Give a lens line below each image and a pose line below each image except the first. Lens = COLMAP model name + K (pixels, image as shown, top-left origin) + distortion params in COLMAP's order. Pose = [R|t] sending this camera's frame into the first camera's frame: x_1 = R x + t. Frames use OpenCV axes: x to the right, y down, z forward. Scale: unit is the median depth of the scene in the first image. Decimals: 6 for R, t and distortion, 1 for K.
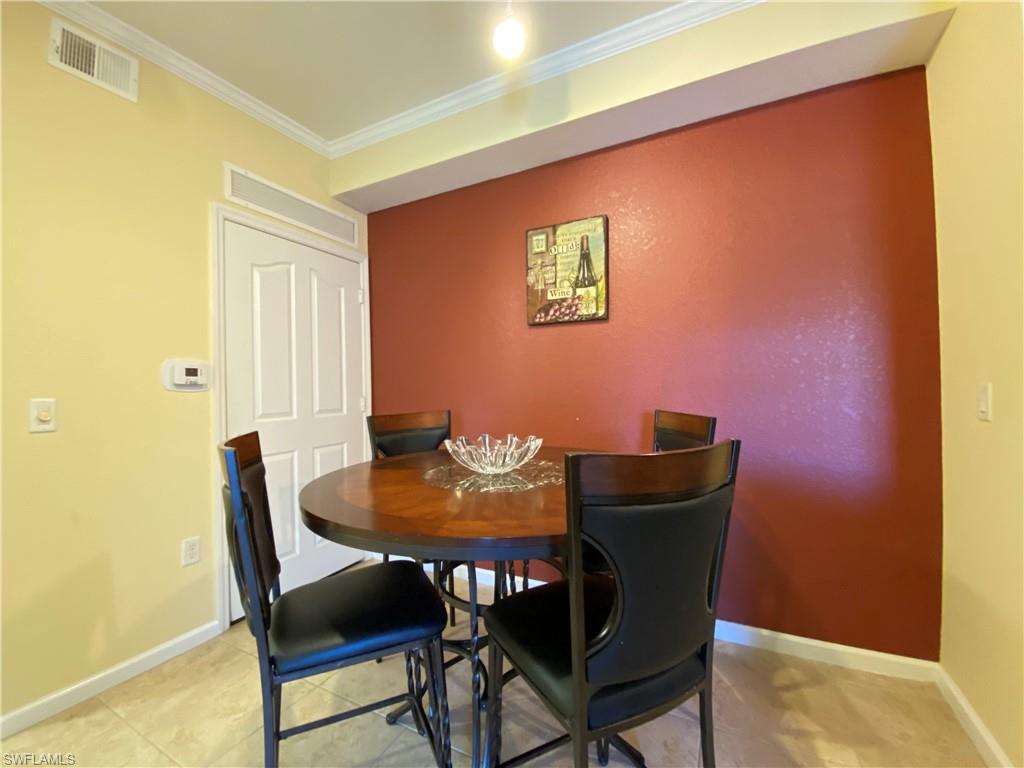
lens RADIAL K [[408.6, 0, 512.0], [0, 408.6, 384.0], [0, 0, 1]] dist [0.000674, -0.008575]
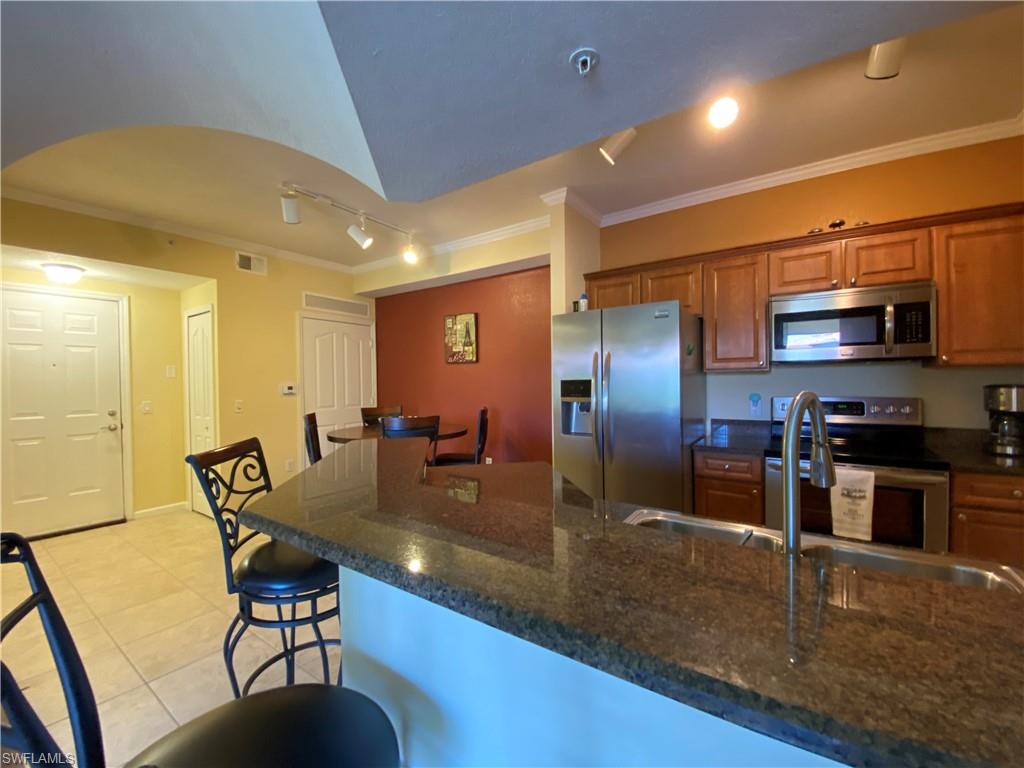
lens RADIAL K [[417.3, 0, 535.4], [0, 417.3, 382.4], [0, 0, 1]] dist [-0.000656, -0.000161]
pose [[0.995375, 0.005465, -0.095911, 0.718268], [-0.003669, 0.999815, 0.018897, -0.096101], [0.095996, -0.018457, 0.995211, -1.062192]]
